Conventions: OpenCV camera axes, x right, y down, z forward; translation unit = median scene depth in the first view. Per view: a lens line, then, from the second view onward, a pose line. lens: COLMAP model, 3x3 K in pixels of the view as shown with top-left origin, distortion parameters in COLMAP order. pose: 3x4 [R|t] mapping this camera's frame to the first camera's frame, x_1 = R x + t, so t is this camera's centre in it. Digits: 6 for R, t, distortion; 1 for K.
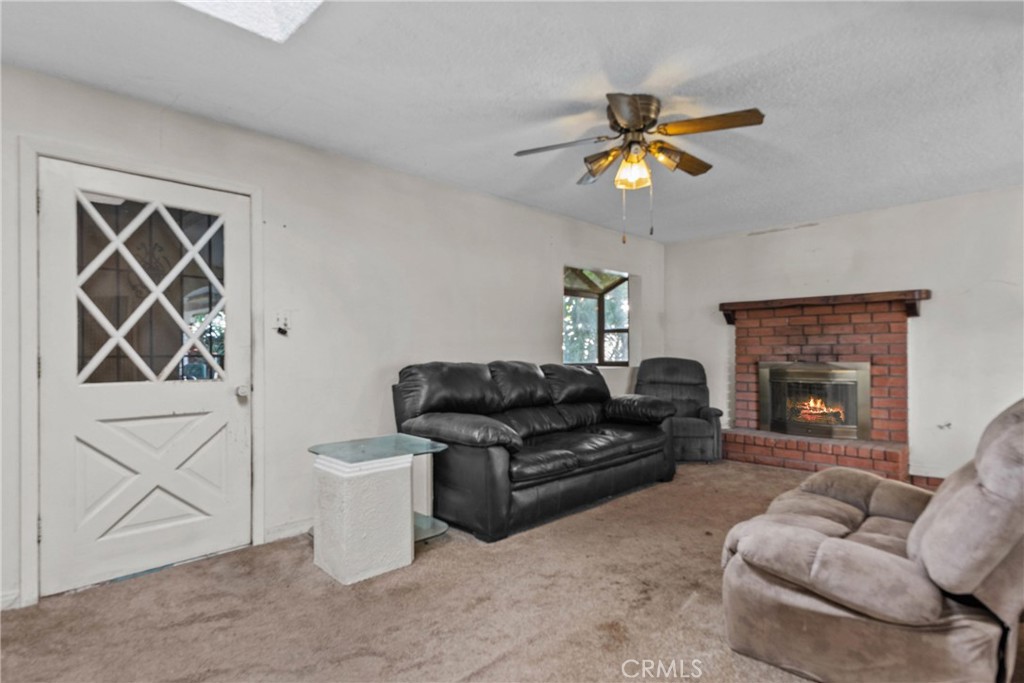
lens RADIAL K [[527.6, 0, 507.5], [0, 527.6, 349.0], [0, 0, 1]] dist [0.018410, -0.003833]
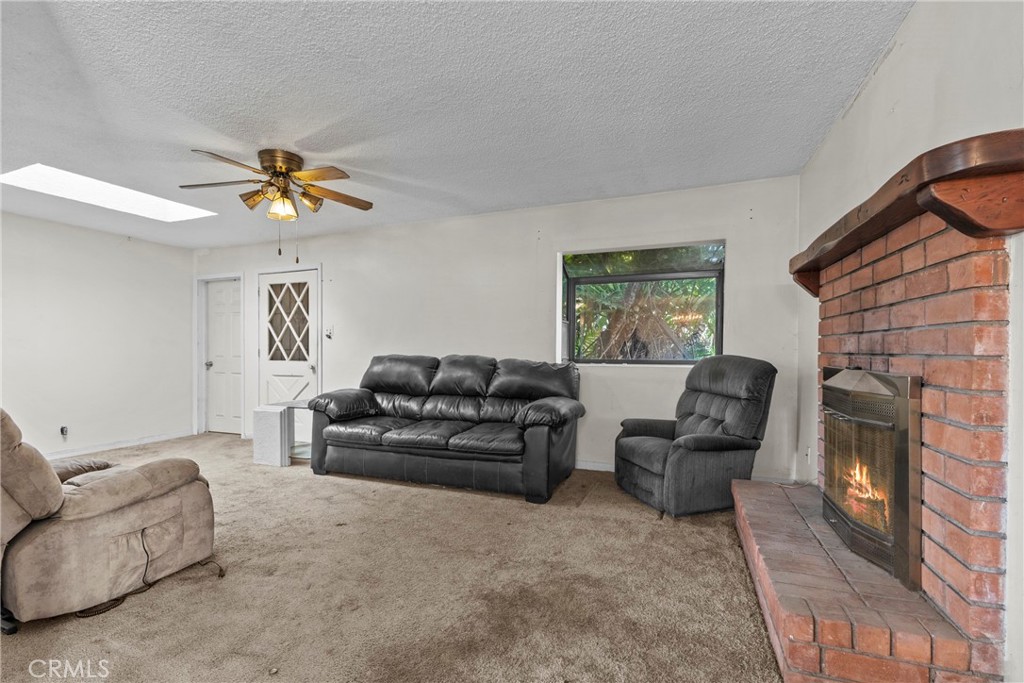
lens RADIAL K [[446.2, 0, 504.5], [0, 446.2, 348.2], [0, 0, 1]] dist [-0.000071, 0.000292]
pose [[0.403880, -0.000840, -0.914812, 0.928176], [0.003606, 0.999993, 0.000674, 0.006324], [0.914805, -0.003571, 0.403881, 0.676594]]
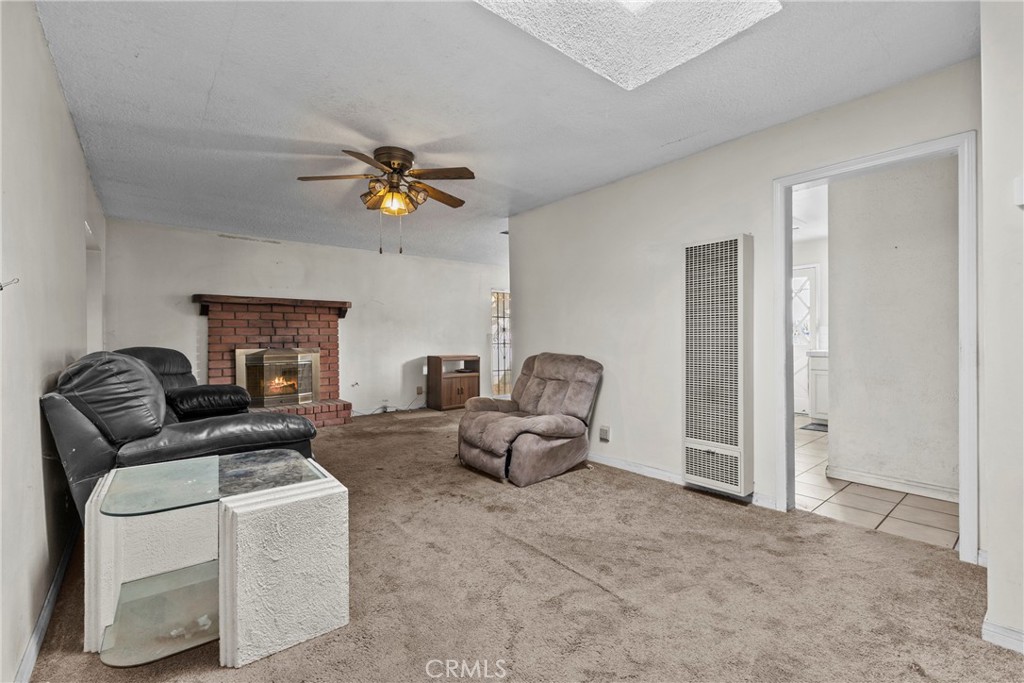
lens RADIAL K [[446.2, 0, 517.6], [0, 446.2, 335.5], [0, 0, 1]] dist [-0.000071, 0.000292]
pose [[0.081479, 0.011621, 0.996607, -0.551329], [0.001834, 0.999929, -0.011810, 0.008054], [-0.996673, 0.002791, 0.081452, 0.388666]]
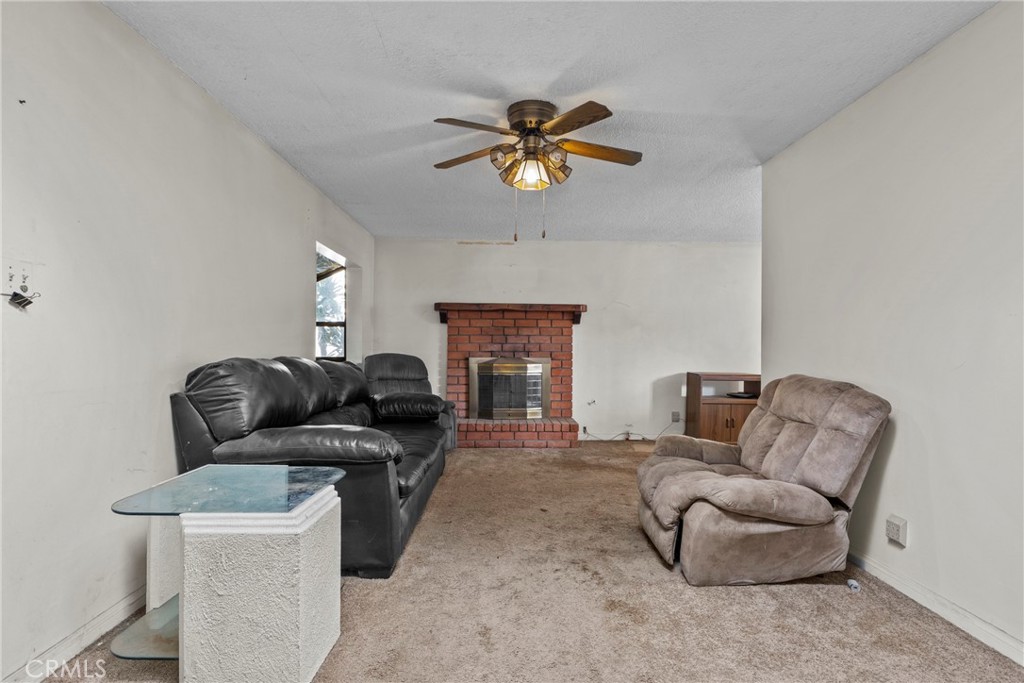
lens RADIAL K [[527.6, 0, 516.6], [0, 527.6, 350.1], [0, 0, 1]] dist [0.018410, -0.003833]
pose [[0.681584, 0.008305, 0.731692, -0.346802], [-0.015060, 0.999883, 0.002680, 0.004696], [-0.731585, -0.012846, 0.681630, 0.202221]]
